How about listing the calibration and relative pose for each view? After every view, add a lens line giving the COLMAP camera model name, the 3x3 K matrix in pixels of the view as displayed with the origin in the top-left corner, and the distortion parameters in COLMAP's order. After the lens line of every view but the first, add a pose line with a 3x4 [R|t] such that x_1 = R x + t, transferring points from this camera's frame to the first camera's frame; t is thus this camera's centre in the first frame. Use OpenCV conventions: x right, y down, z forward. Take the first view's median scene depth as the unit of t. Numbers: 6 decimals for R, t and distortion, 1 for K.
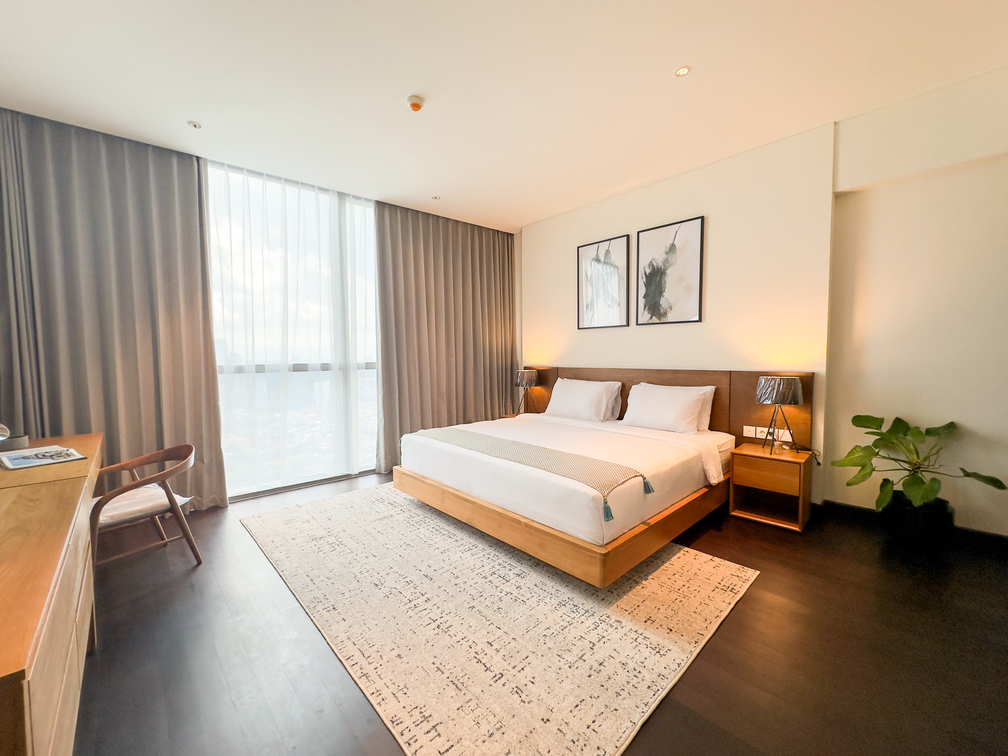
lens RADIAL K [[400.8, 0, 501.2], [0, 400.8, 378.8], [0, 0, 1]] dist [-0.002736, 0.000308]
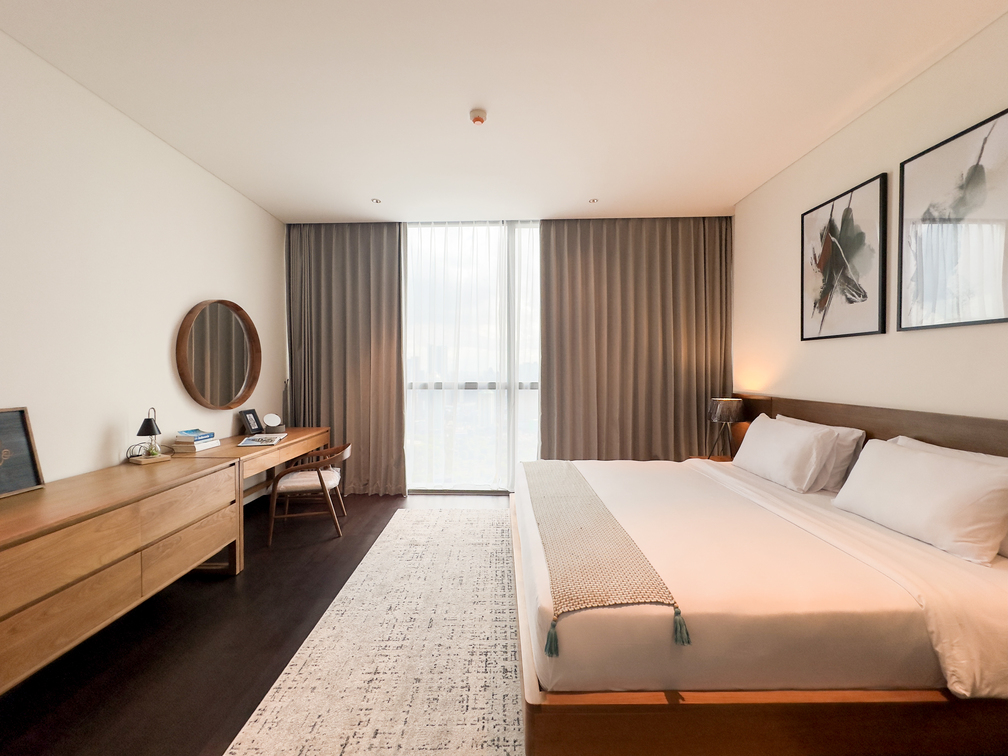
lens RADIAL K [[400.8, 0, 501.2], [0, 400.8, 378.8], [0, 0, 1]] dist [-0.002736, 0.000308]
pose [[0.740098, 0.024303, -0.672059, 0.310276], [-0.046936, 0.998777, -0.015570, -0.034003], [0.670859, 0.043067, 0.740333, 0.229903]]
